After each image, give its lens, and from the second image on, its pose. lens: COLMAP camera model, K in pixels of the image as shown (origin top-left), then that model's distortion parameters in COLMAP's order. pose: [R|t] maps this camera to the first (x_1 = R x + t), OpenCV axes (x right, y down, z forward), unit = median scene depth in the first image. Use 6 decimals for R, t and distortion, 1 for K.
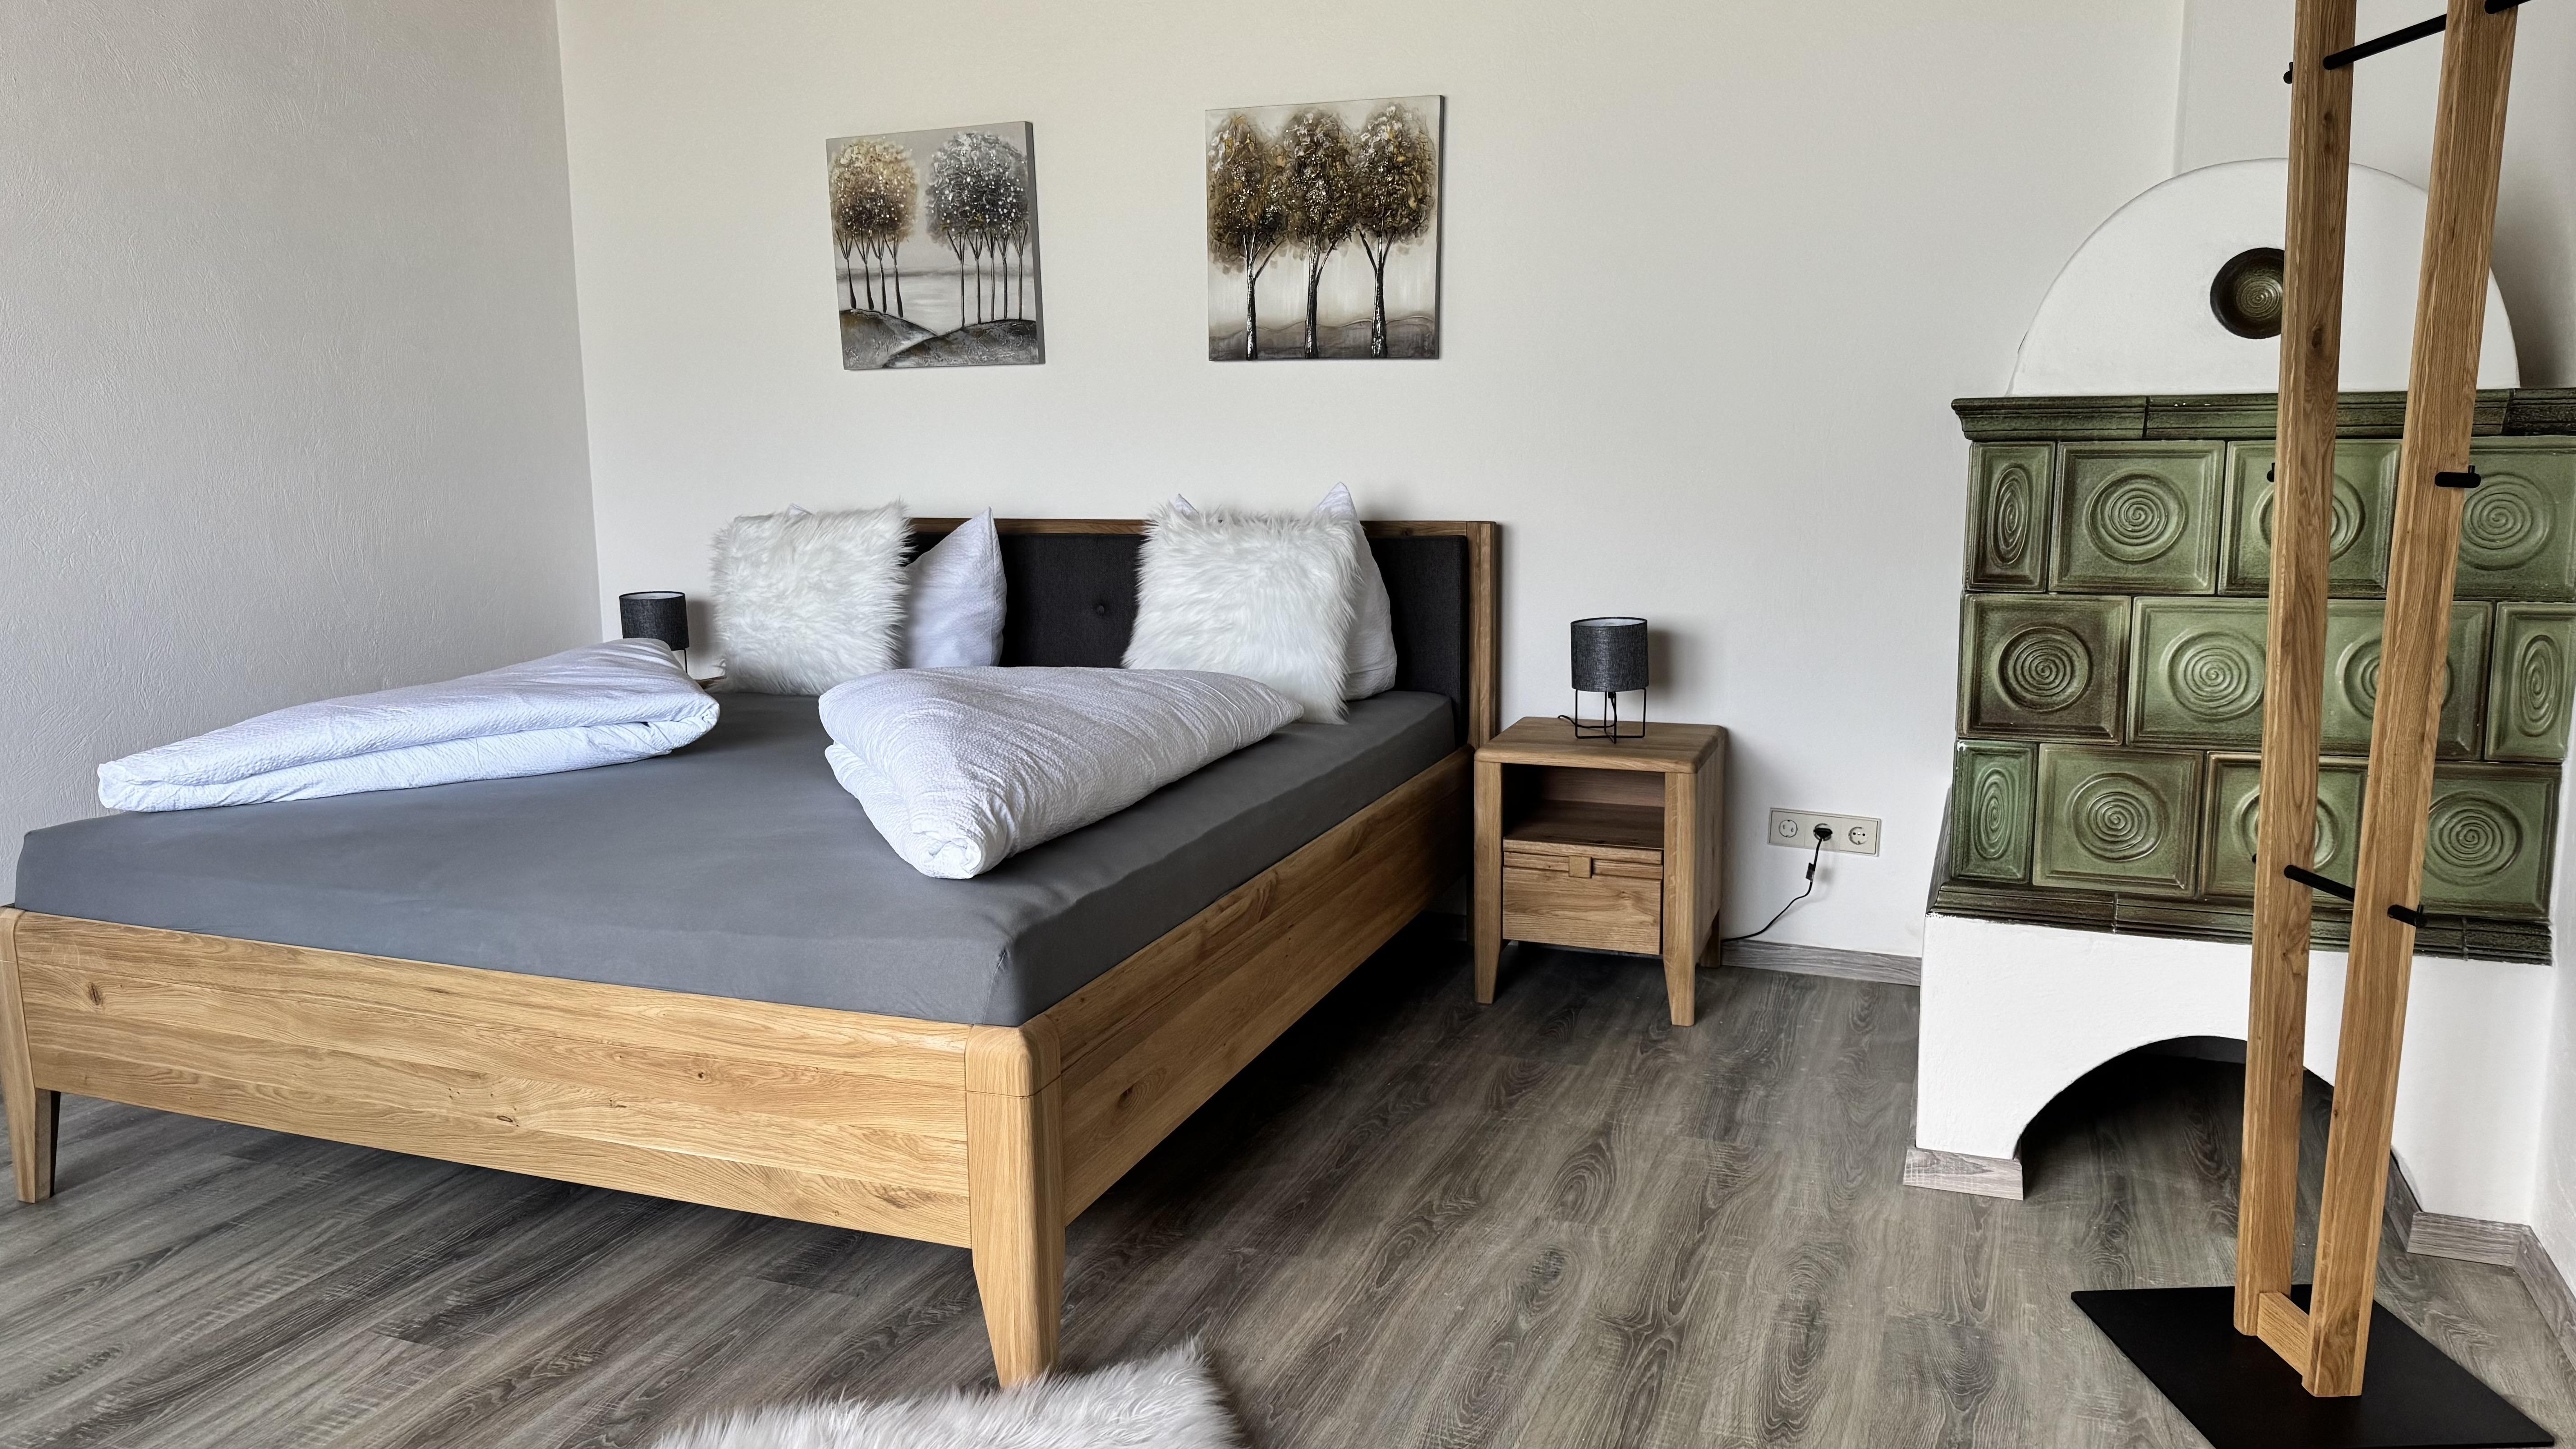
lens RADIAL K [[1791.9, 0, 1295.3], [0, 1791.9, 738.6], [0, 0, 1]] dist [0.144028, -0.219255]
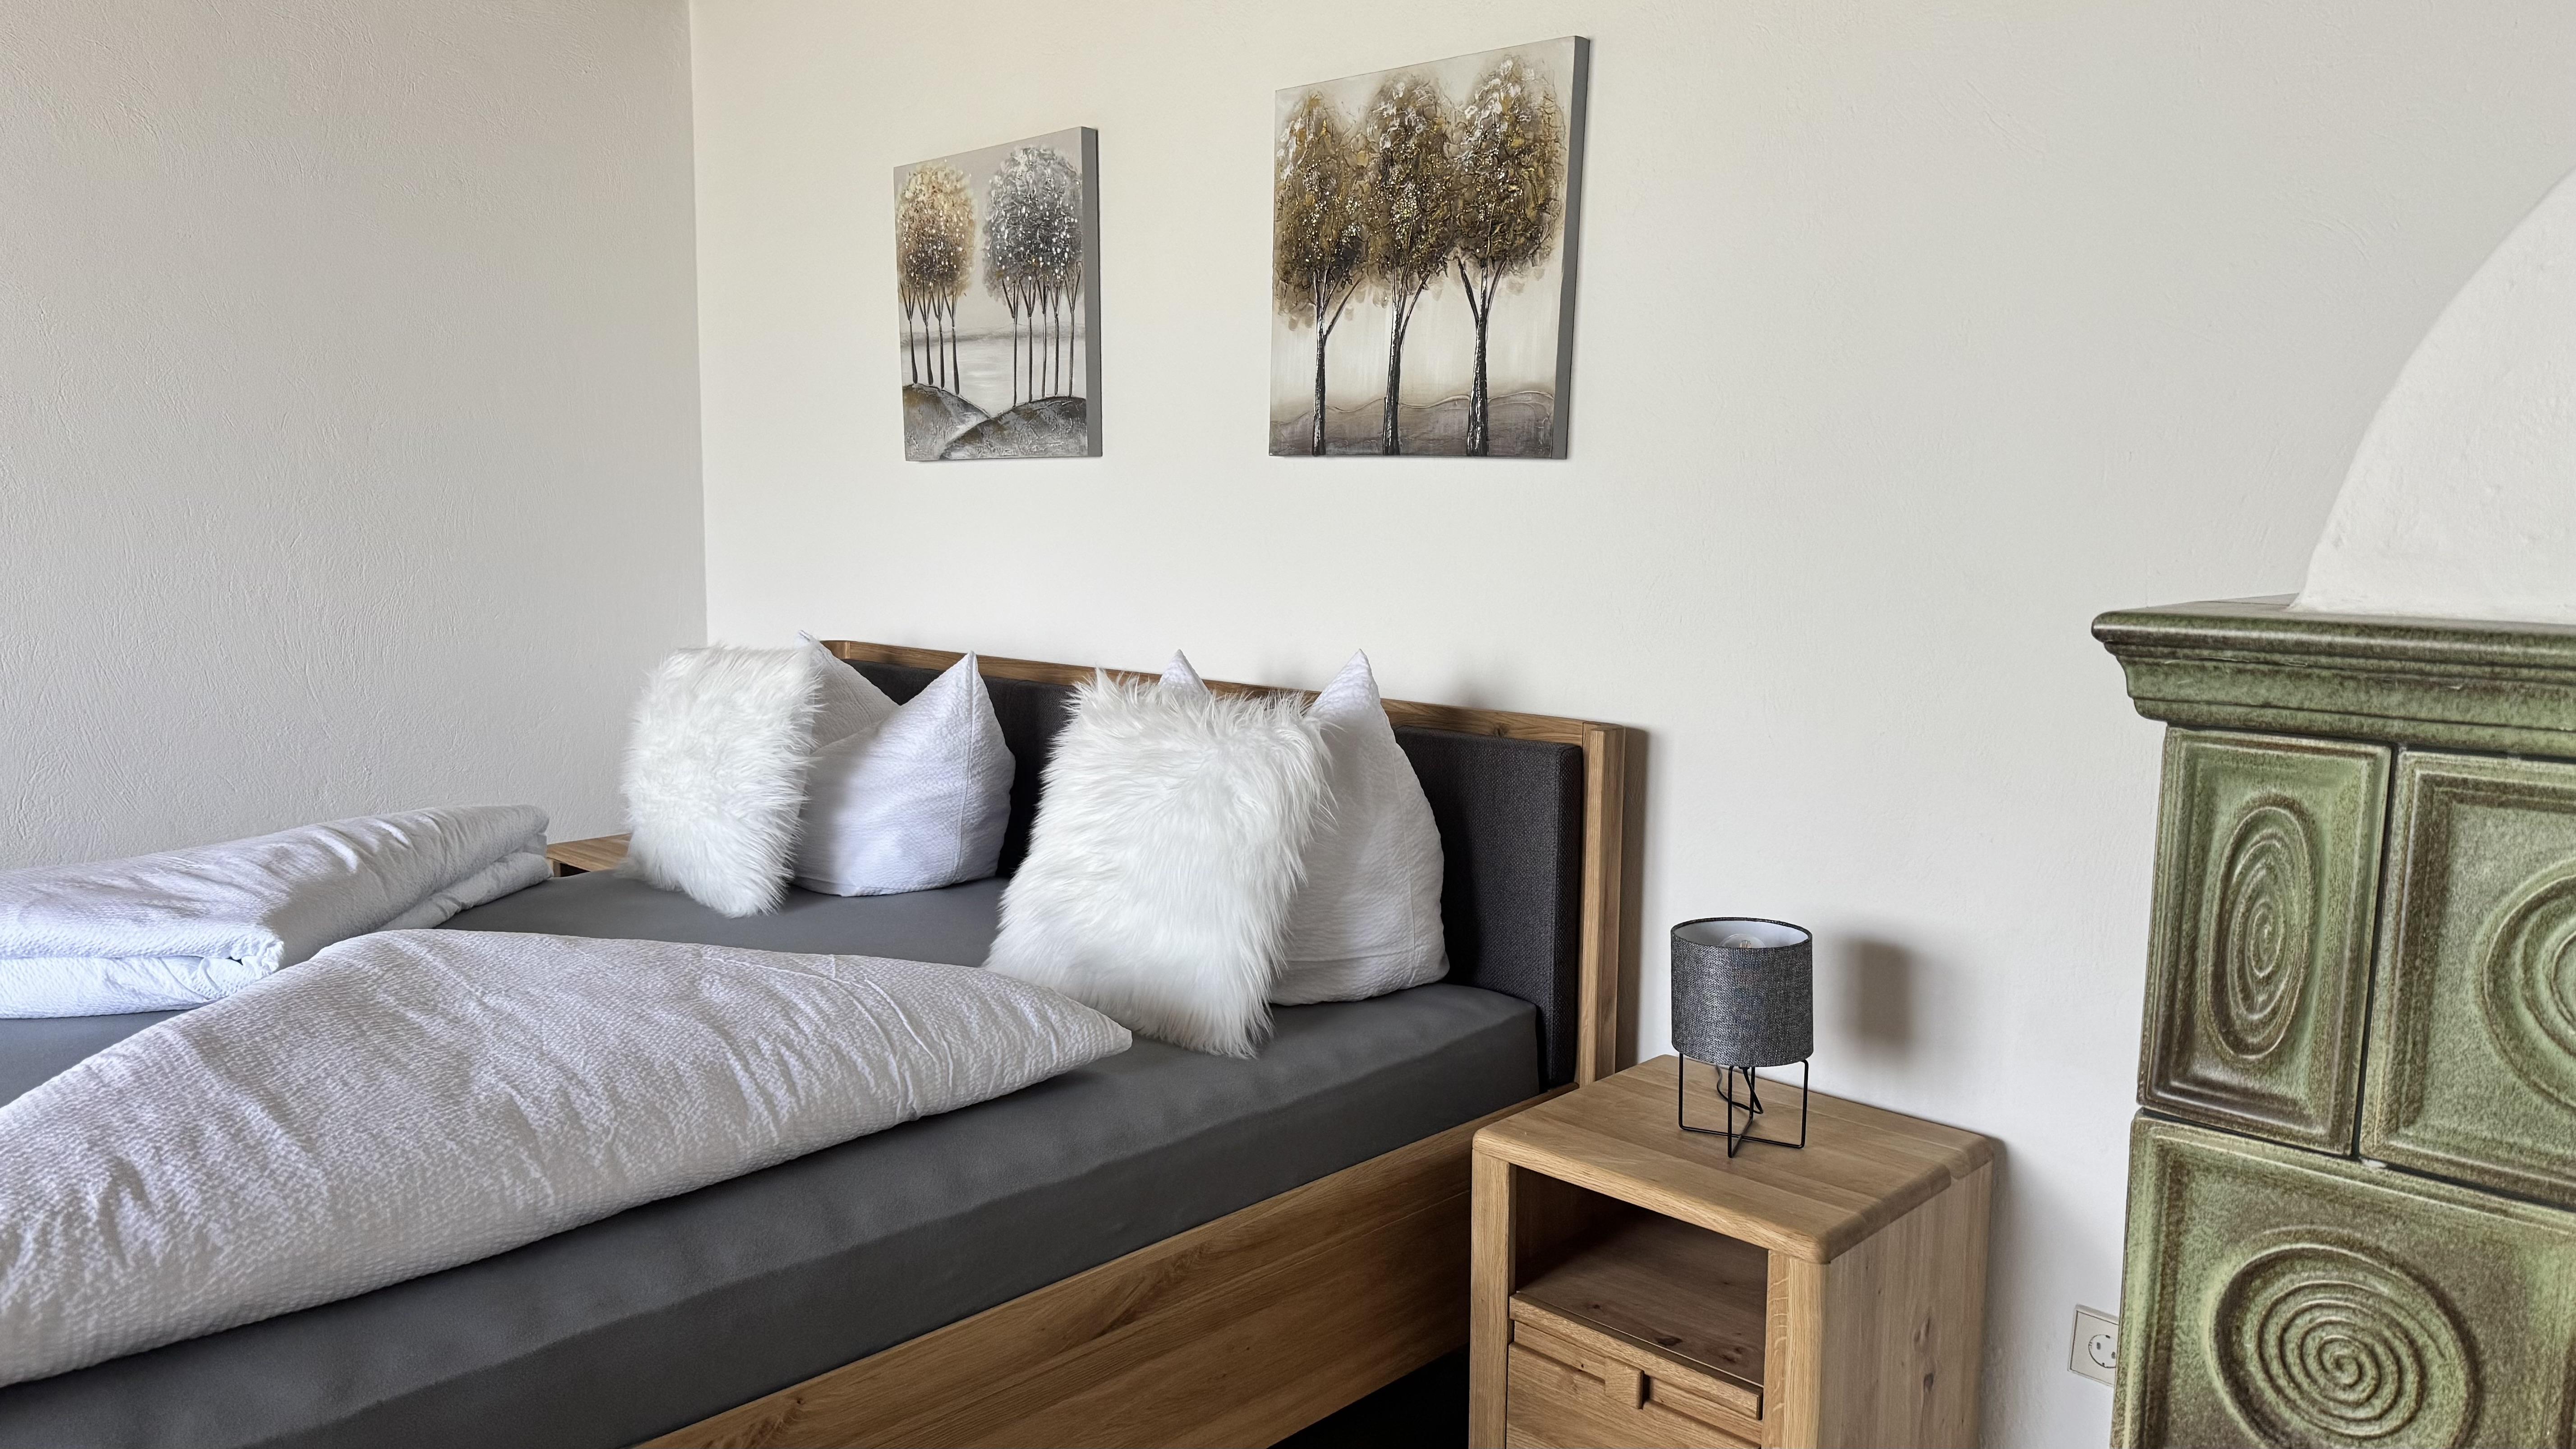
lens RADIAL K [[1791.9, 0, 1295.3], [0, 1791.9, 738.6], [0, 0, 1]] dist [0.144028, -0.219255]
pose [[0.921389, 0.074706, -0.381393, 0.234611], [-0.090657, 0.995593, -0.023999, -0.090050], [0.377919, 0.056688, 0.924101, 0.391176]]
